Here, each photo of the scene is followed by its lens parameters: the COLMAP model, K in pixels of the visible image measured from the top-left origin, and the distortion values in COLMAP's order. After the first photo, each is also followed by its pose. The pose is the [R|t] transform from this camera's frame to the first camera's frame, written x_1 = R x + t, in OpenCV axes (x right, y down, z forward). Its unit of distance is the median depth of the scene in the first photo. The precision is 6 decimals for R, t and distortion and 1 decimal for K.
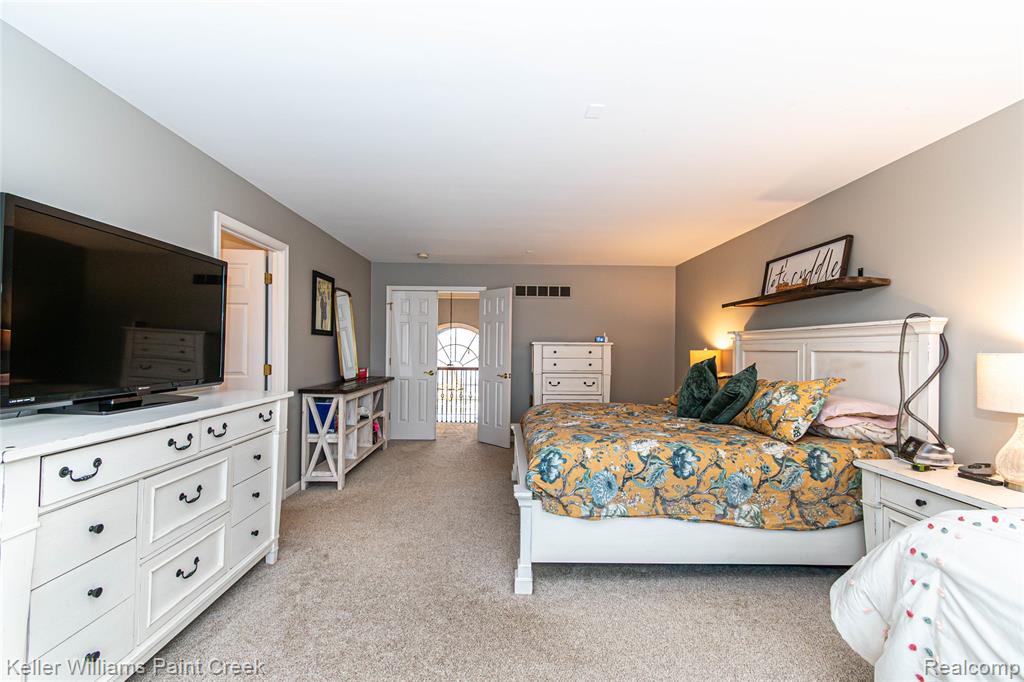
lens RADIAL K [[452.3, 0, 513.6], [0, 452.3, 348.3], [0, 0, 1]] dist [0.002740, 0.000128]
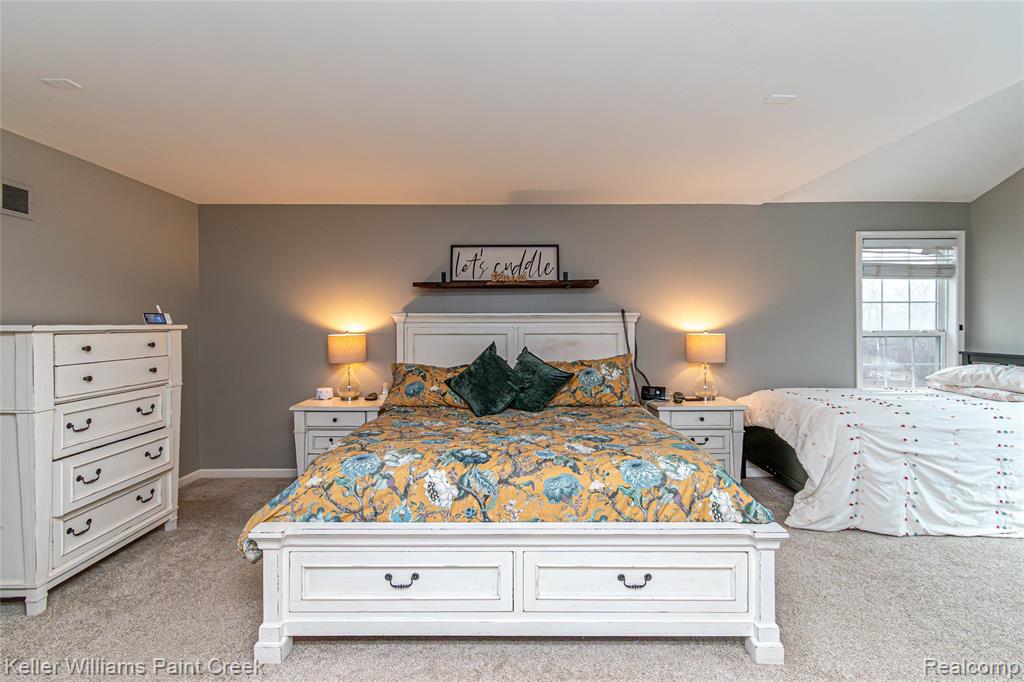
lens RADIAL K [[460.9, 0, 508.9], [0, 460.9, 327.0], [0, 0, 1]] dist [0.001702, -0.000070]
pose [[0.015037, -0.012597, 0.999808, -0.548167], [0.002781, 0.999917, 0.012557, -0.027172], [-0.999883, 0.002592, 0.015071, 1.031870]]
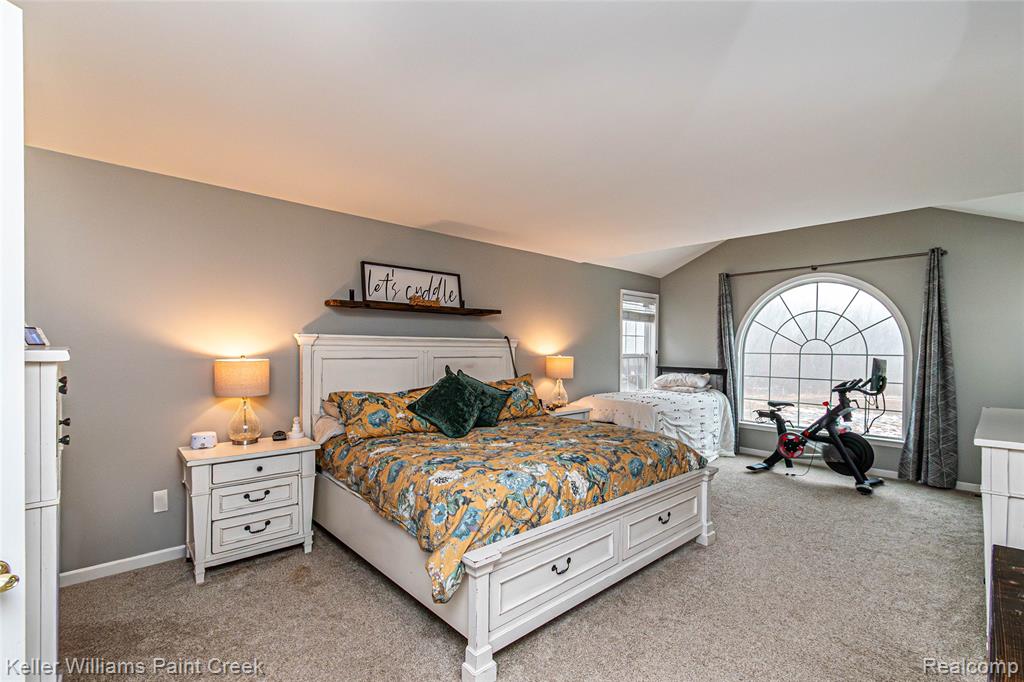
lens RADIAL K [[464.9, 0, 538.7], [0, 464.9, 352.0], [0, 0, 1]] dist [0.000830, 0.000014]
pose [[-0.688524, -0.021493, 0.724895, -0.446080], [-0.014502, 0.999769, 0.015868, -0.032518], [-0.725069, 0.000413, -0.688676, 1.670343]]
